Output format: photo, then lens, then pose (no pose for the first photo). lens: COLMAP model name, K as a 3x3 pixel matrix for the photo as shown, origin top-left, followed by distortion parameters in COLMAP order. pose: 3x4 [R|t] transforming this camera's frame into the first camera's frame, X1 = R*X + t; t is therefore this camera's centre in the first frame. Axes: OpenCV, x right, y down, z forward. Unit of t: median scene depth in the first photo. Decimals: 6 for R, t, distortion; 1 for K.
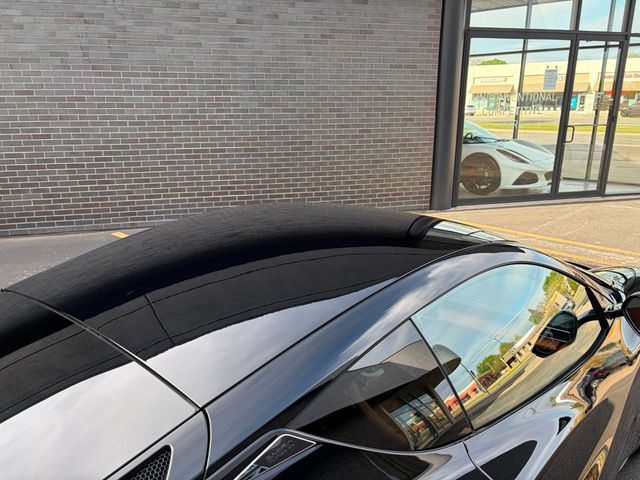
lens RADIAL K [[493.4, 0, 320.0], [0, 493.4, 240.0], [0, 0, 1]] dist [0.009243, -0.008233]
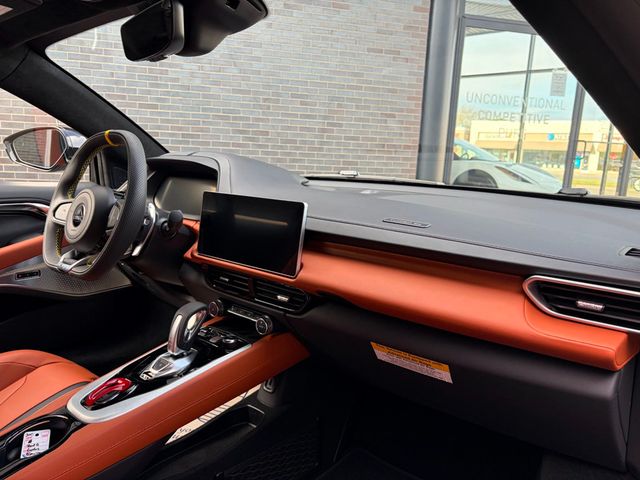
lens RADIAL K [[493.4, 0, 320.0], [0, 493.4, 240.0], [0, 0, 1]] dist [0.009243, -0.008233]
pose [[0.998739, 0.049658, -0.007325, 0.080596], [-0.050130, 0.994232, -0.094819, 0.050624], [0.002574, 0.095067, 0.995468, 0.191161]]
